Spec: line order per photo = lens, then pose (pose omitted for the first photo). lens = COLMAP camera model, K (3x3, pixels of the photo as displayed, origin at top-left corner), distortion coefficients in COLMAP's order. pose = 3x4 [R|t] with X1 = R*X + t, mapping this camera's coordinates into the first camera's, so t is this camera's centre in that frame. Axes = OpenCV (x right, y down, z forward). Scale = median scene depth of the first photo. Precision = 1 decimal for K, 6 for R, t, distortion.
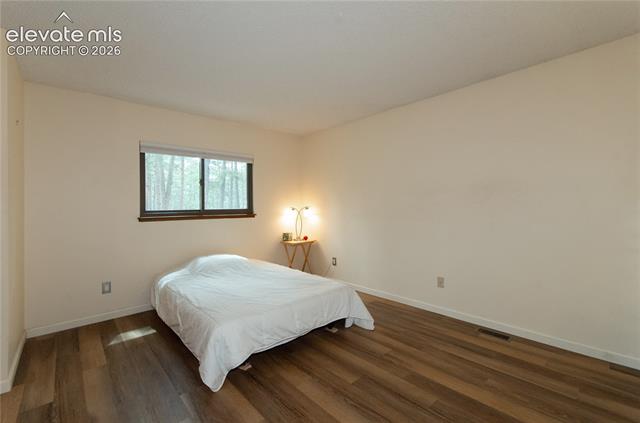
lens RADIAL K [[278.9, 0, 323.0], [0, 278.9, 202.7], [0, 0, 1]] dist [-0.000756, -0.000331]
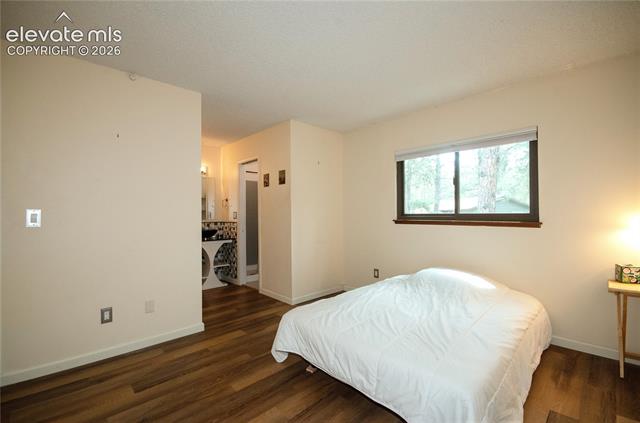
lens RADIAL K [[290.3, 0, 320.0], [0, 290.3, 211.5], [0, 0, 1]] dist [-0.000520, -0.000131]
pose [[-0.012286, 0.008218, -0.999891, 0.509278], [0.018916, 0.999789, 0.007984, 0.004225], [0.999746, -0.018816, -0.012438, 0.693953]]
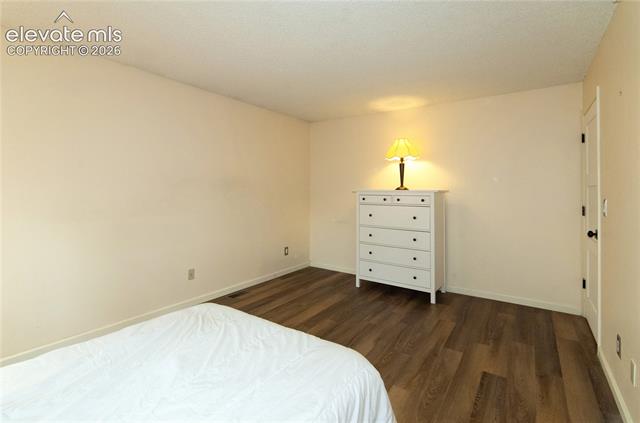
lens RADIAL K [[278.9, 0, 323.0], [0, 278.9, 202.7], [0, 0, 1]] dist [-0.000756, -0.000331]
pose [[-0.183305, -0.029364, 0.982617, -0.626274], [-0.011202, 0.999551, 0.027780, 0.003944], [-0.982992, -0.005915, -0.183552, 0.748199]]
